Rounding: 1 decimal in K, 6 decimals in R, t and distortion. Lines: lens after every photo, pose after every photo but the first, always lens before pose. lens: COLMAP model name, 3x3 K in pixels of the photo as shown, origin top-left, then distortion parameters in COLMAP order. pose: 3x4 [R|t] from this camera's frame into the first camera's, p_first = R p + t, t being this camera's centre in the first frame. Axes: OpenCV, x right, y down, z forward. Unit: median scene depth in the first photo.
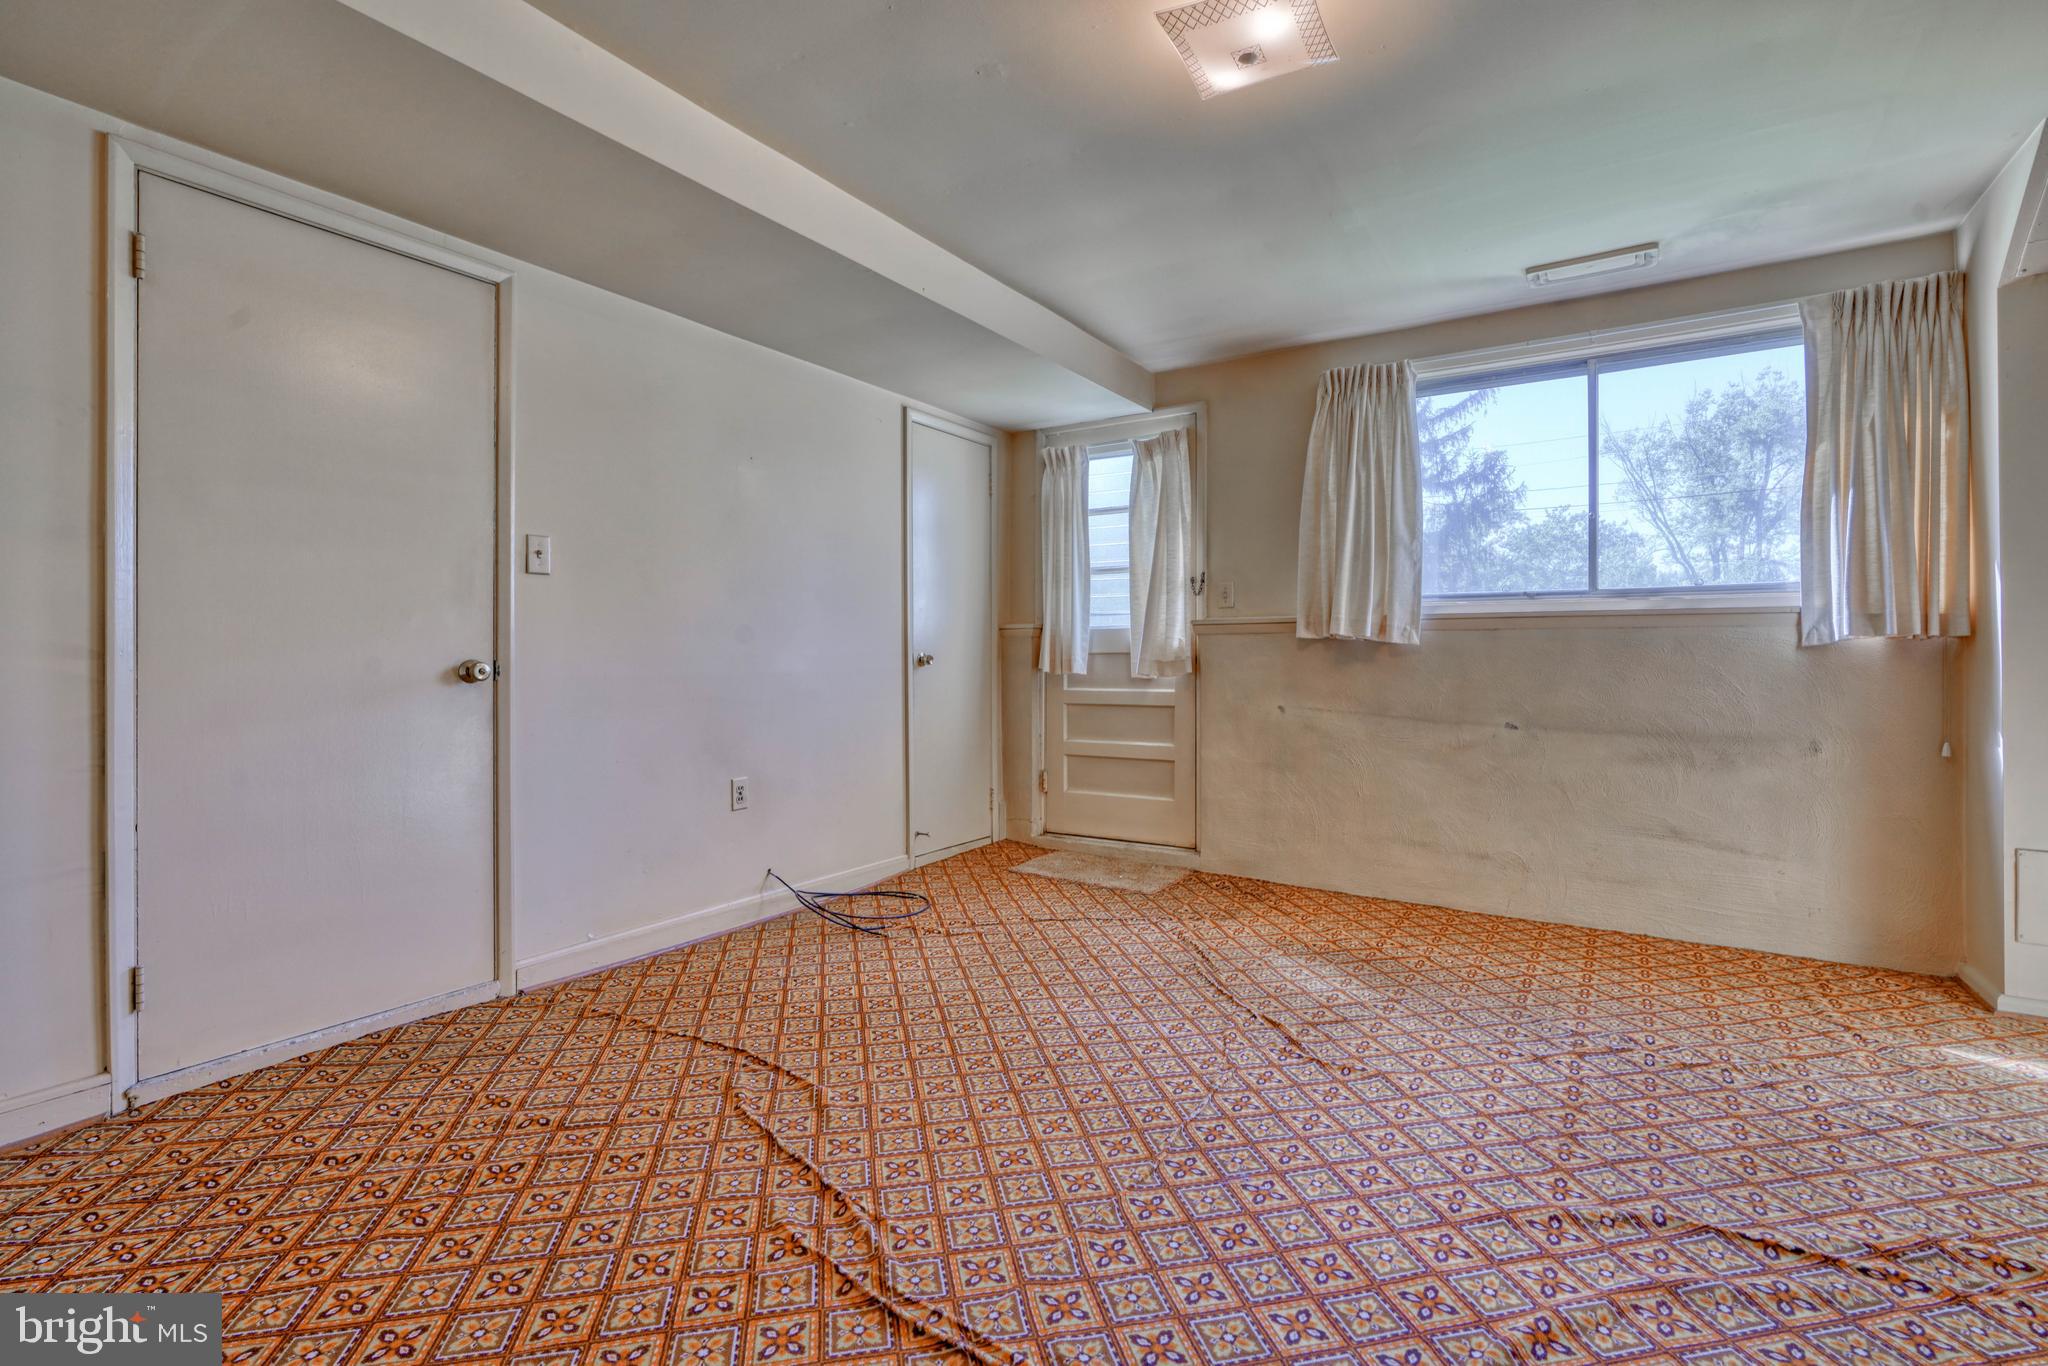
lens RADIAL K [[935.2, 0, 1031.1], [0, 935.2, 657.4], [0, 0, 1]] dist [-0.015132, 0.007686]
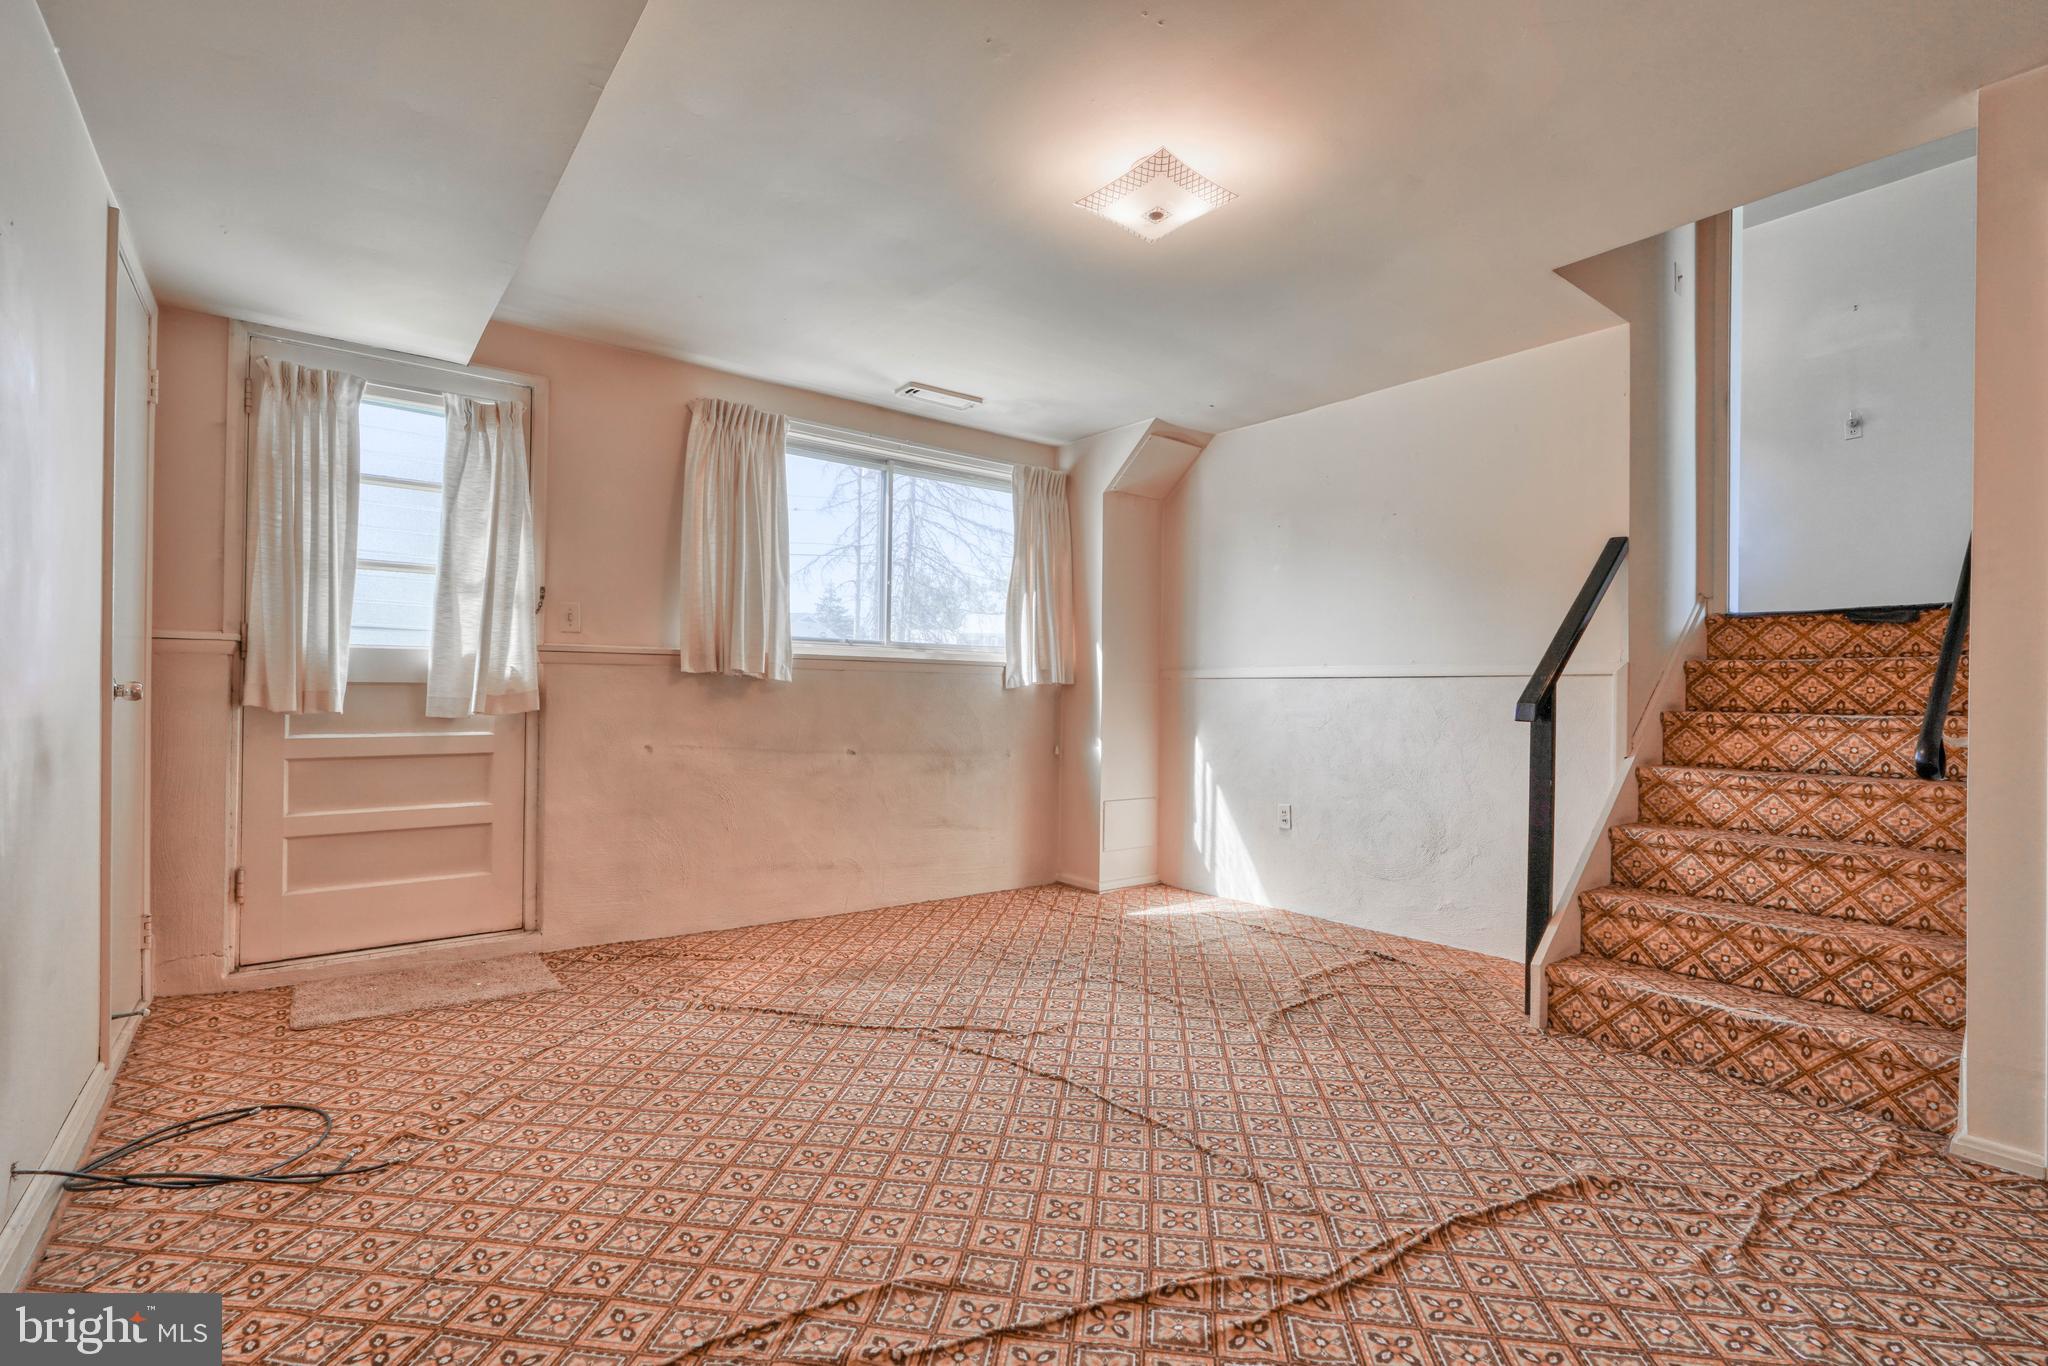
lens RADIAL K [[926.7, 0, 1030.6], [0, 926.7, 695.8], [0, 0, 1]] dist [-0.014498, 0.006901]
pose [[0.329244, 0.003114, 0.944240, -0.531309], [-0.011368, 0.999935, 0.000666, -0.001263], [-0.944177, -0.010954, 0.329258, 0.401441]]
